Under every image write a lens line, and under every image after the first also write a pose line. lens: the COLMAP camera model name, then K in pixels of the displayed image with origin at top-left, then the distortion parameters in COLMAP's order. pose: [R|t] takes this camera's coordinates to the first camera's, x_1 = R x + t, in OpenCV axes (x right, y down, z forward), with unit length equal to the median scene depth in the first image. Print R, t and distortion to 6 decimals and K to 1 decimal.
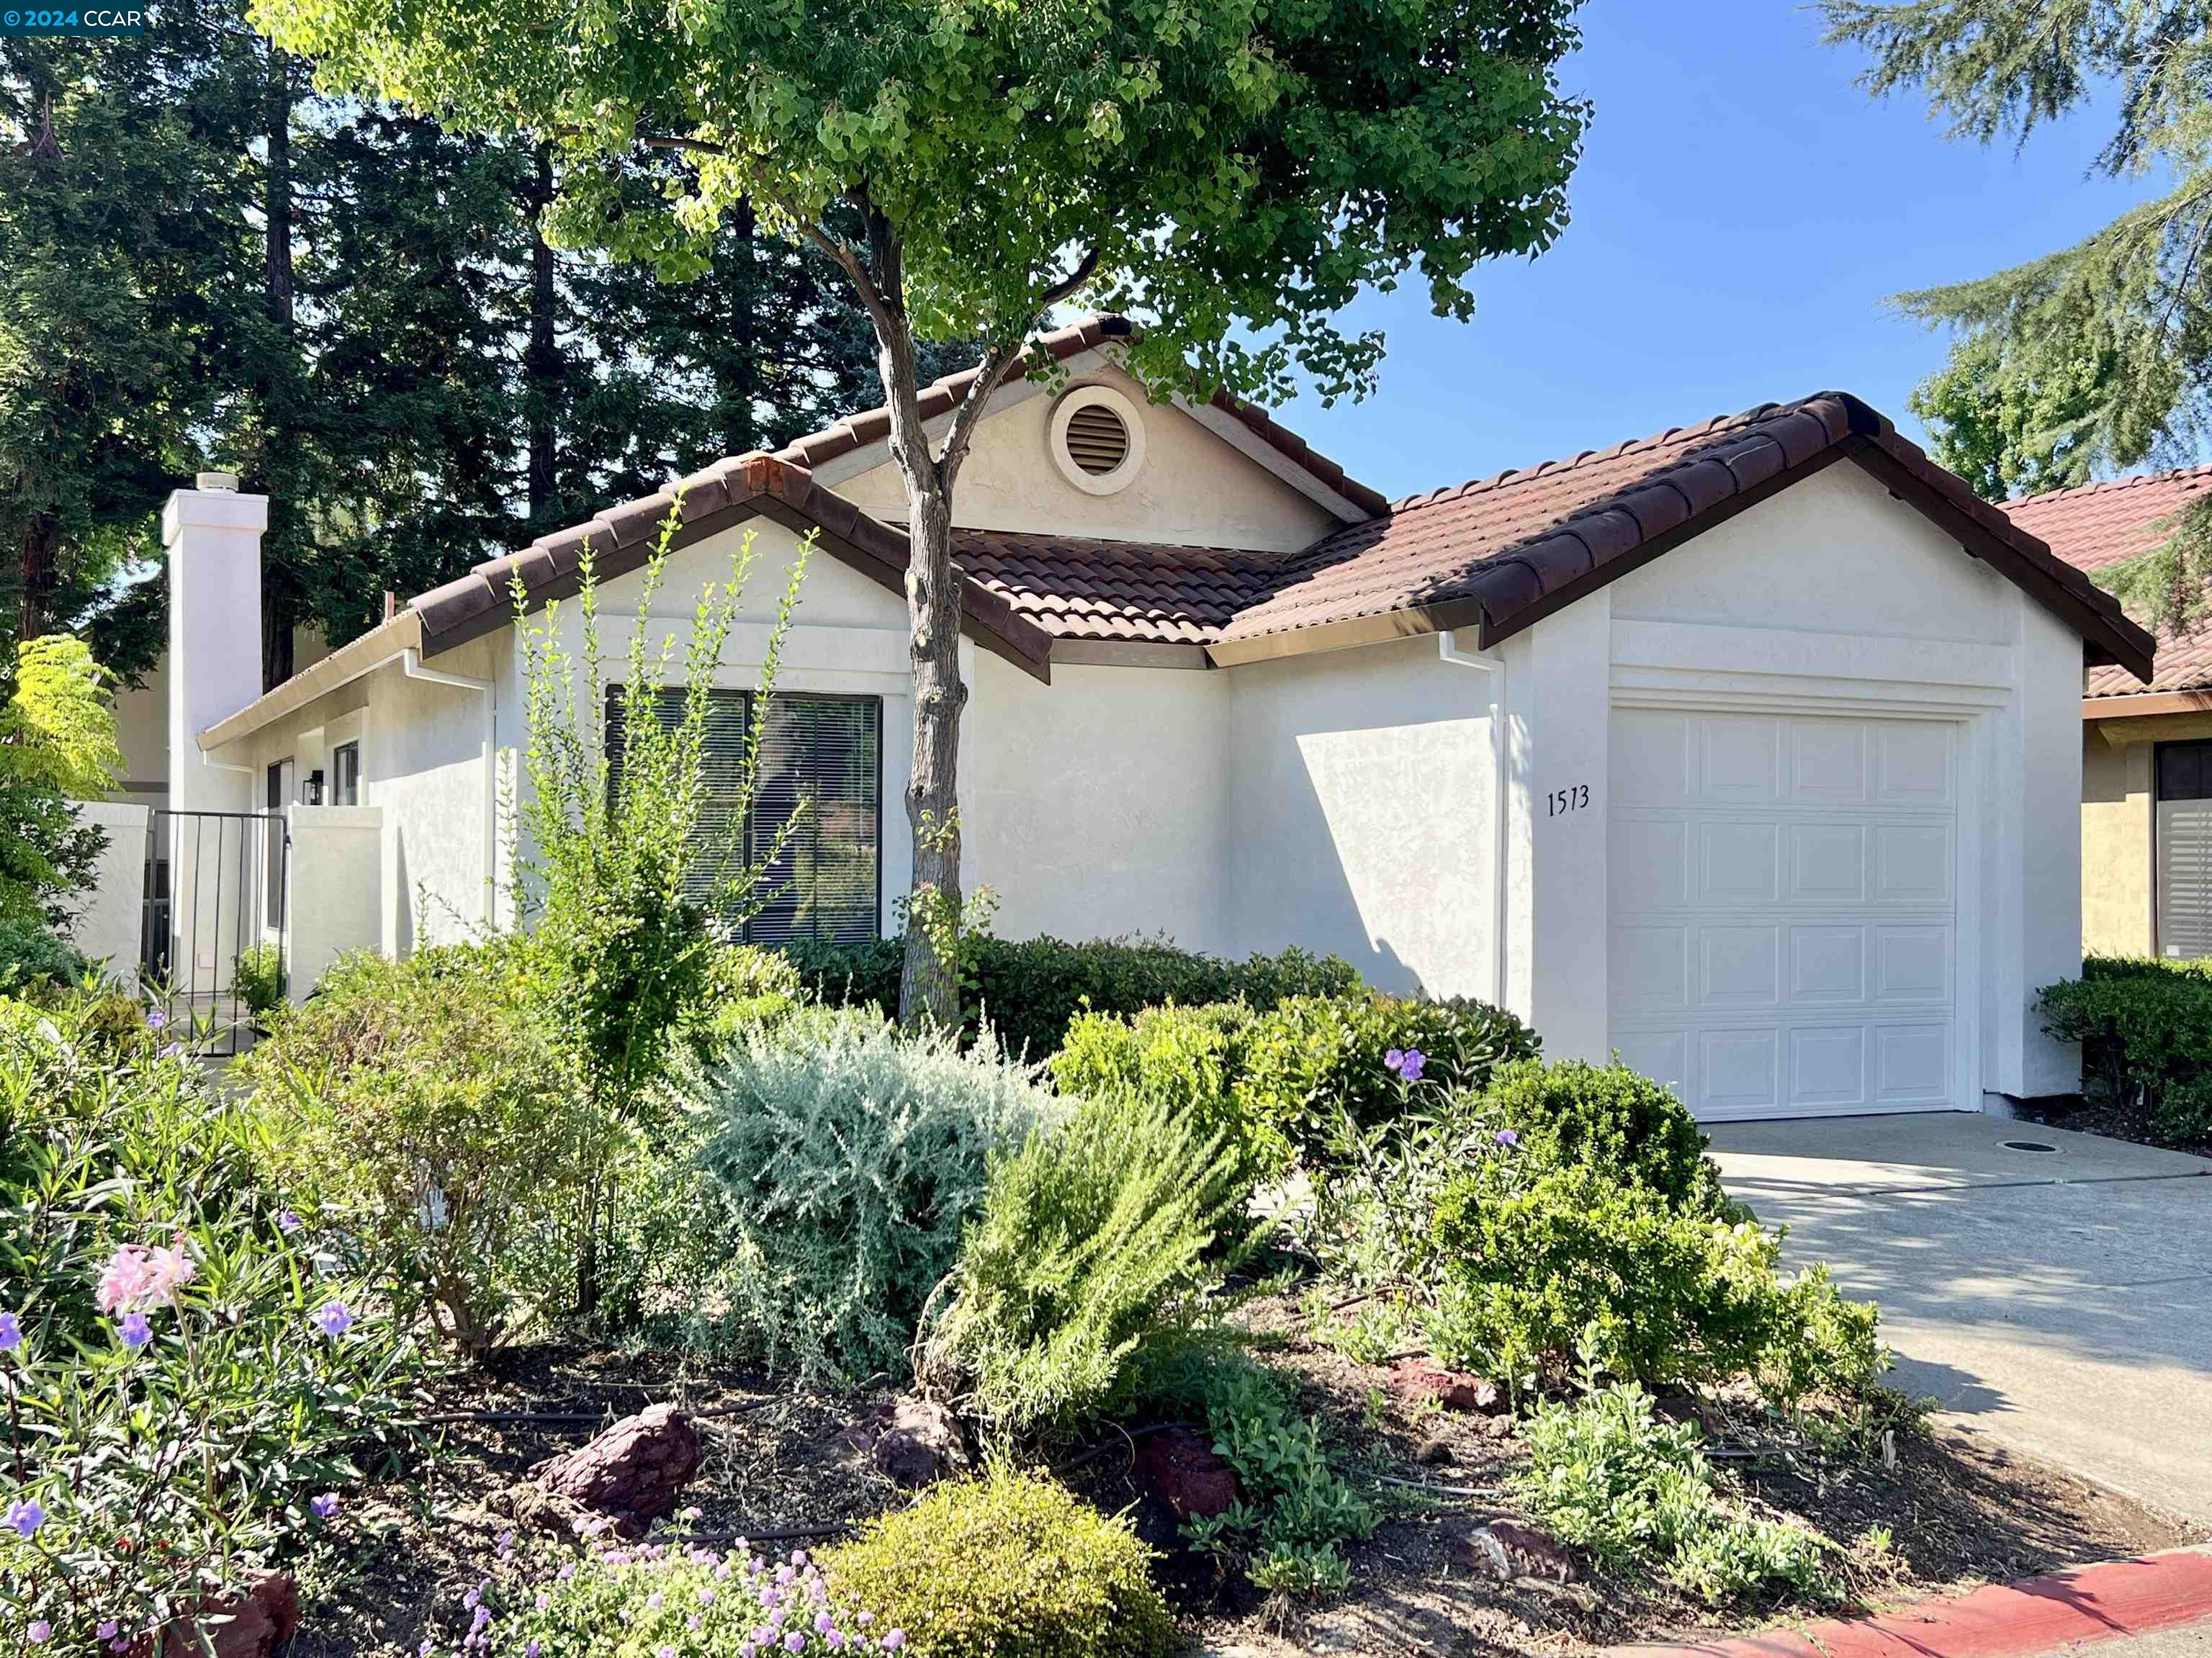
lens RADIAL K [[2163.8, 0, 1124.0], [0, 2163.8, 819.7], [0, 0, 1]] dist [0.015068, 0.000000]
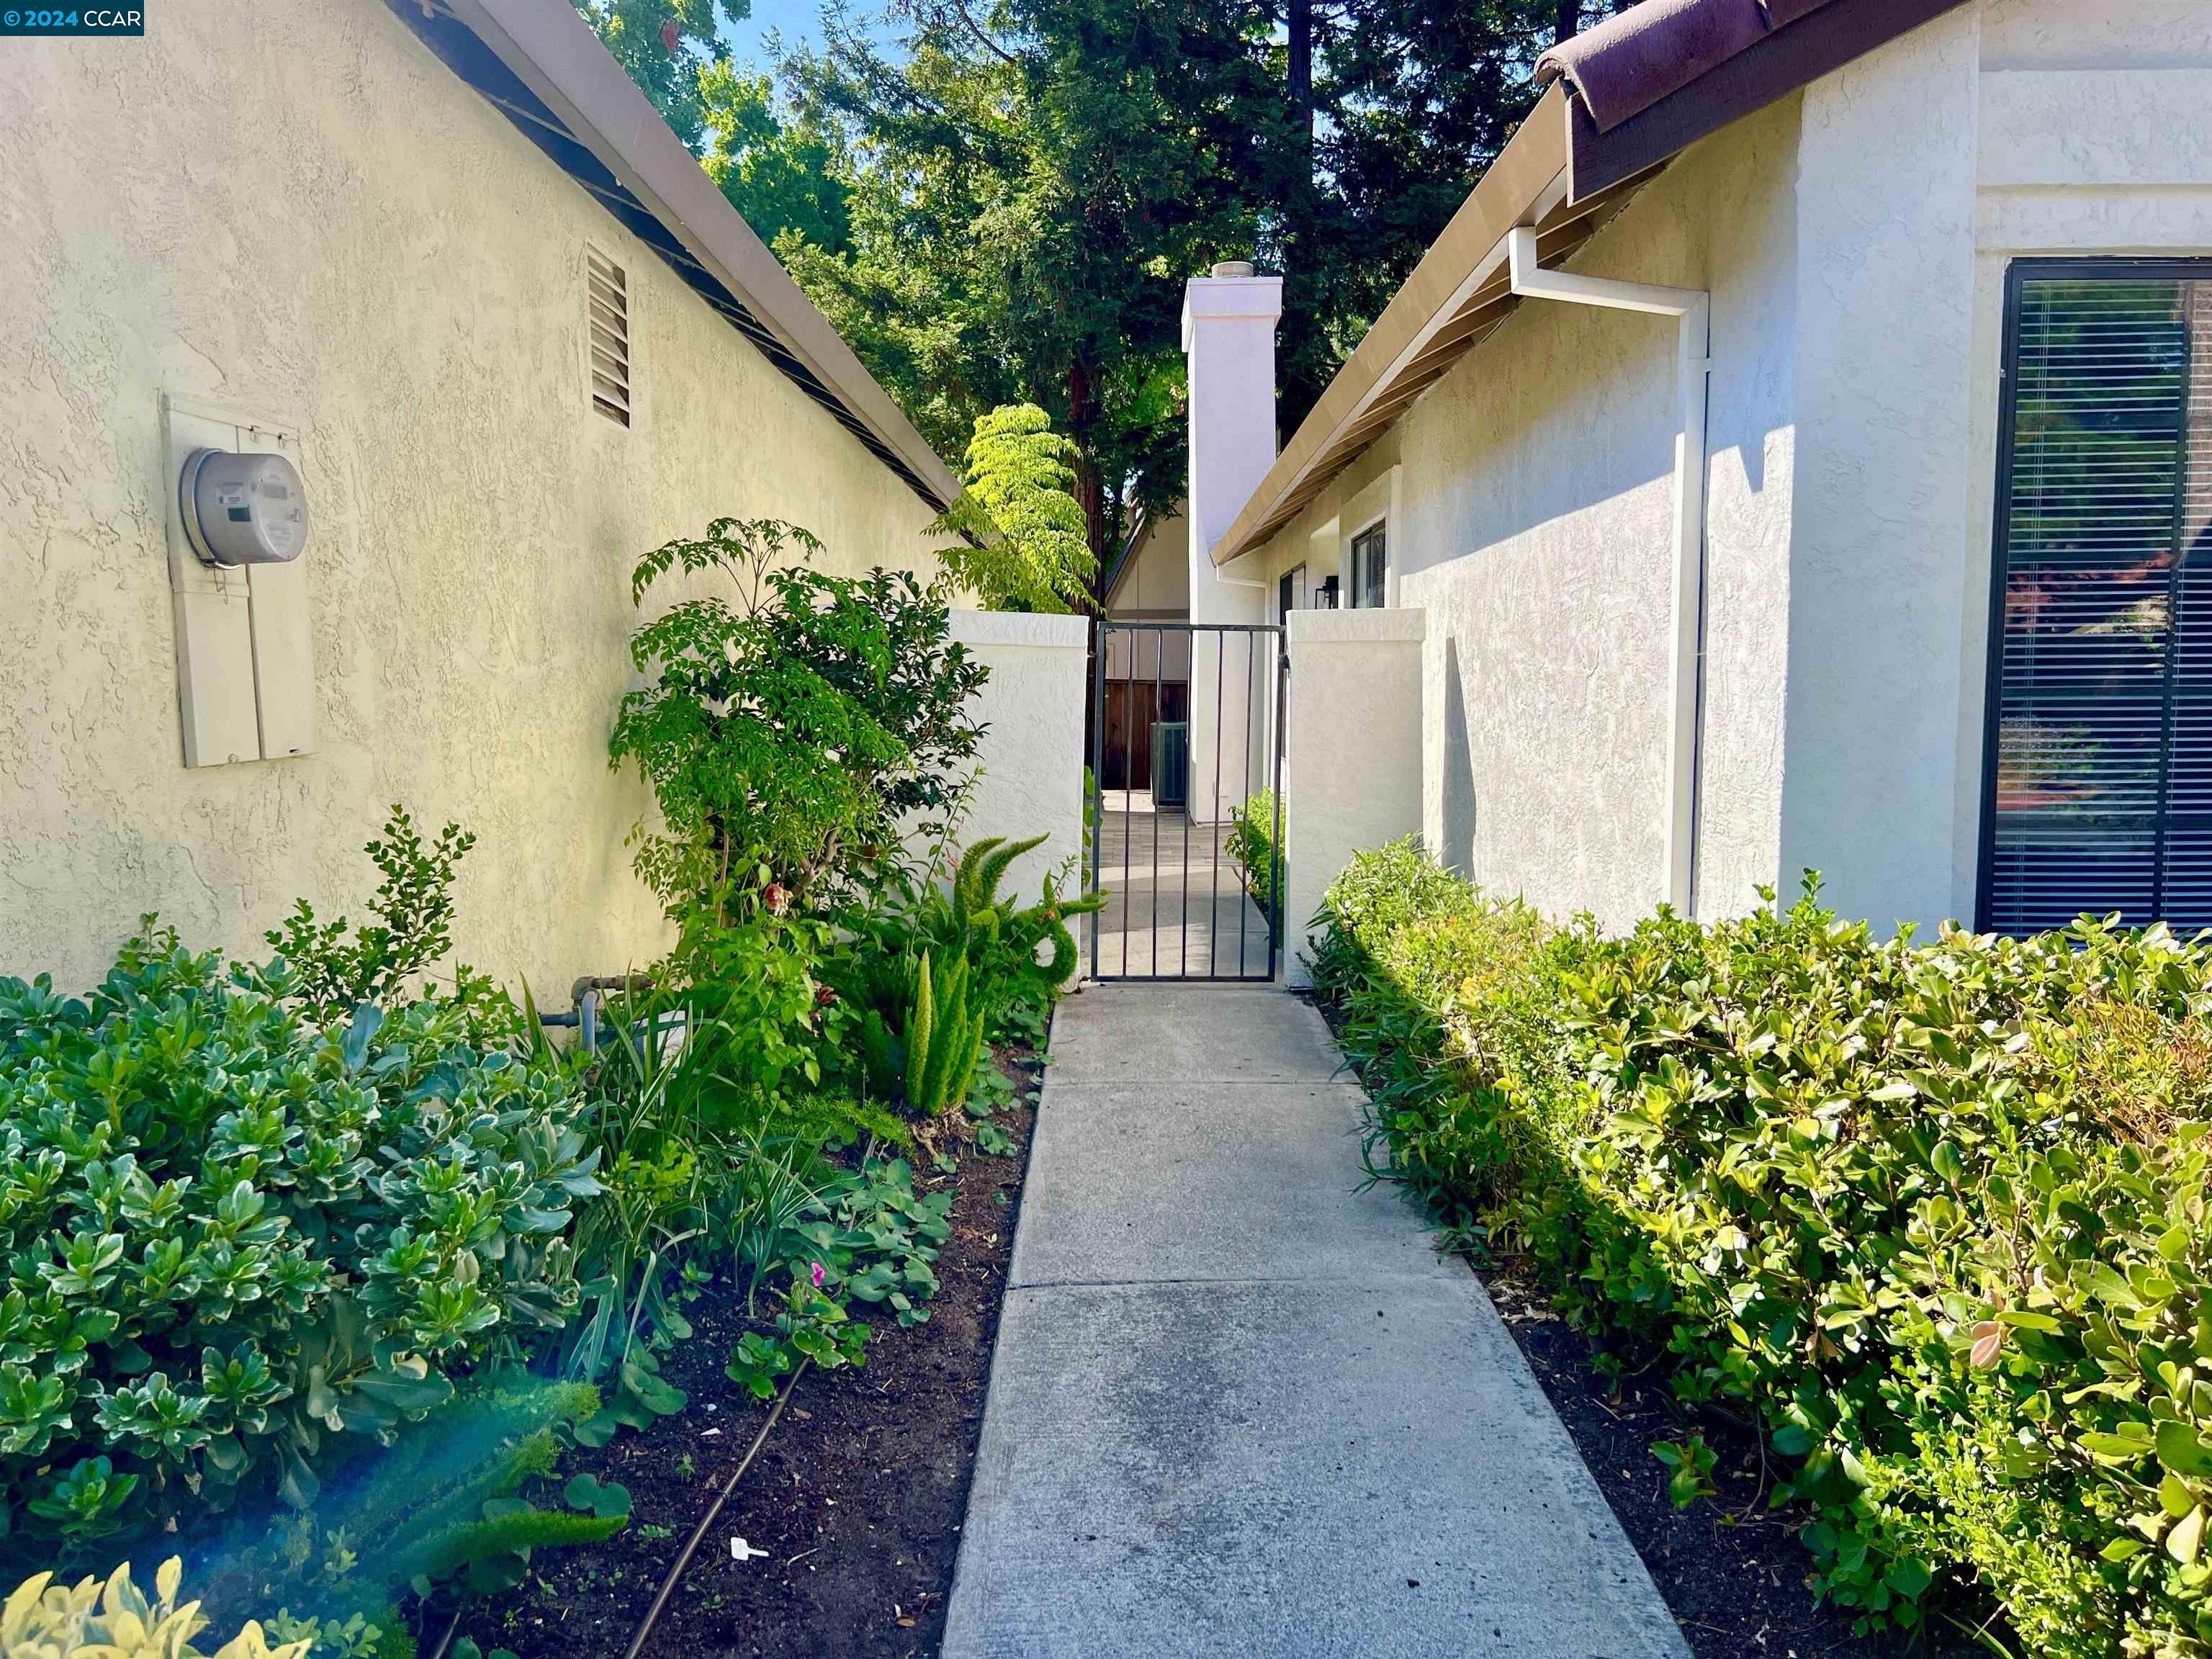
lens RADIAL K [[1666.2, 0, 1109.6], [0, 1666.2, 827.8], [0, 0, 1]] dist [0.041823, -0.042955]
pose [[0.886032, 0.032112, -0.462511, -0.225901], [0.021766, 0.993617, 0.110685, 0.004559], [0.463113, -0.108137, 0.879677, 0.587947]]
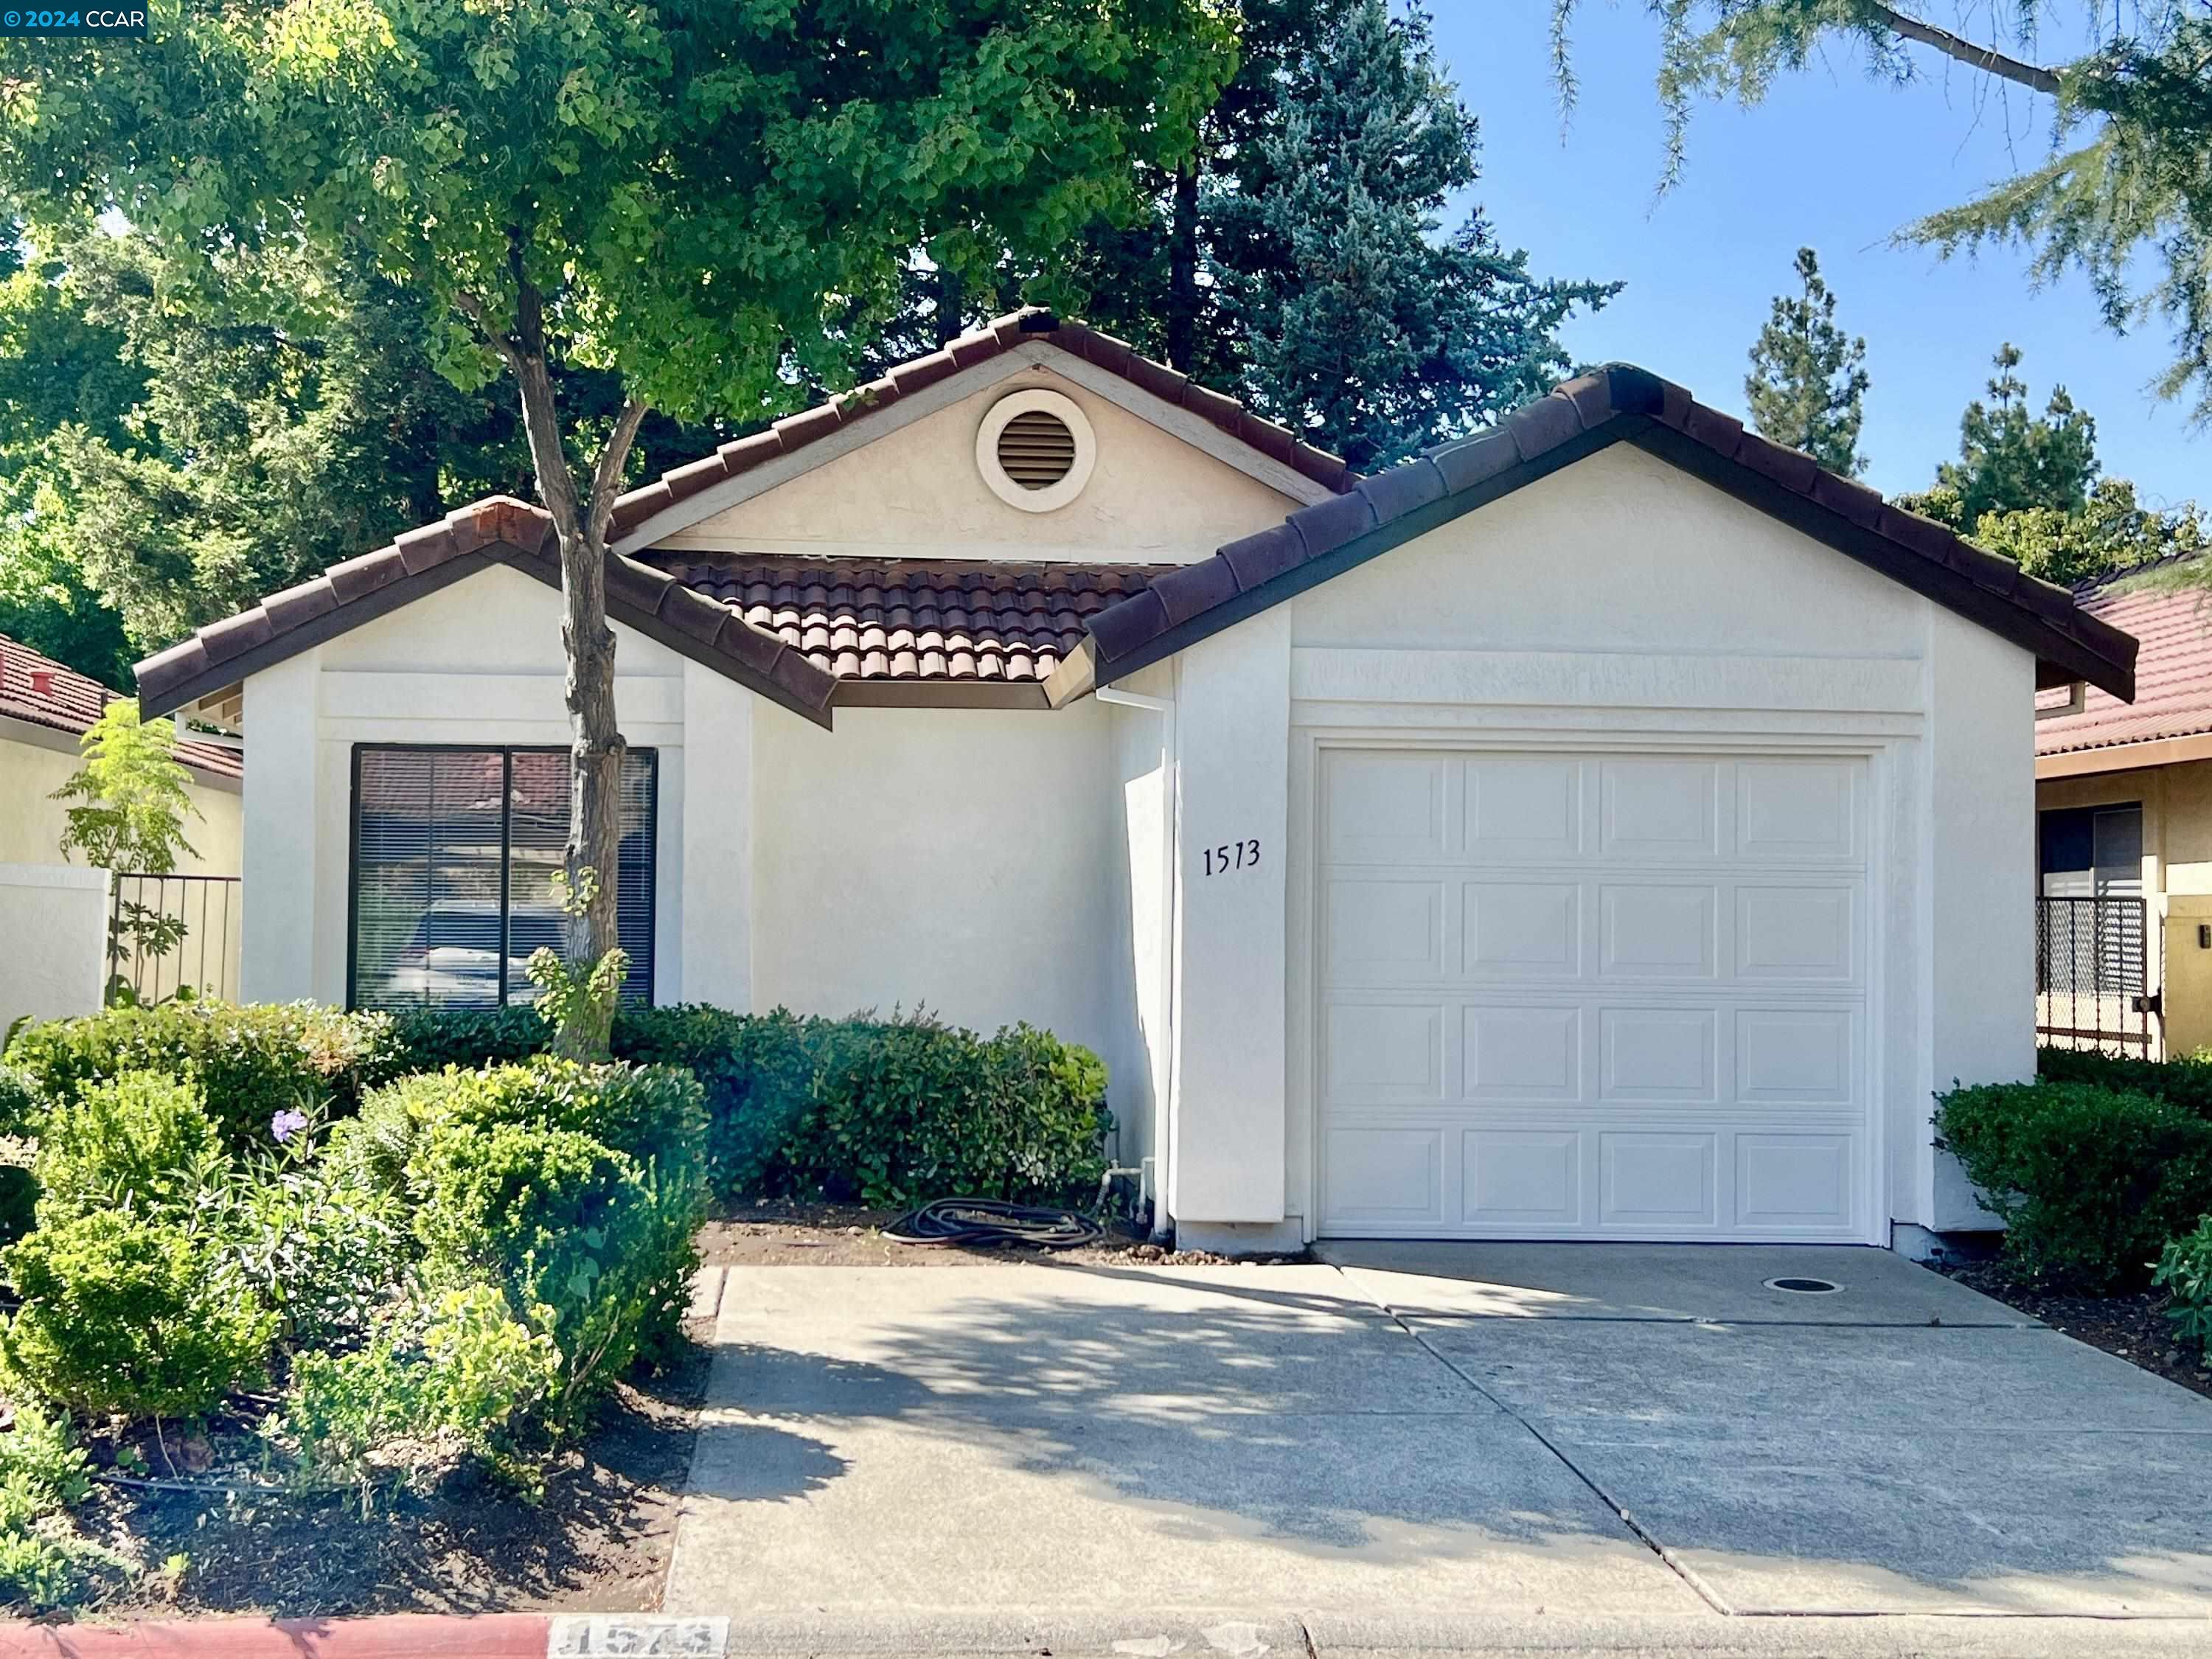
lens RADIAL K [[2714.2, 0, 1093.1], [0, 2714.2, 838.6], [0, 0, 1]] dist [0.000179, 0.000000]
pose [[0.936212, -0.005922, -0.351386, 0.470928], [0.001368, 0.999912, -0.013206, -0.001871], [0.351433, 0.011883, 0.936137, -0.035439]]
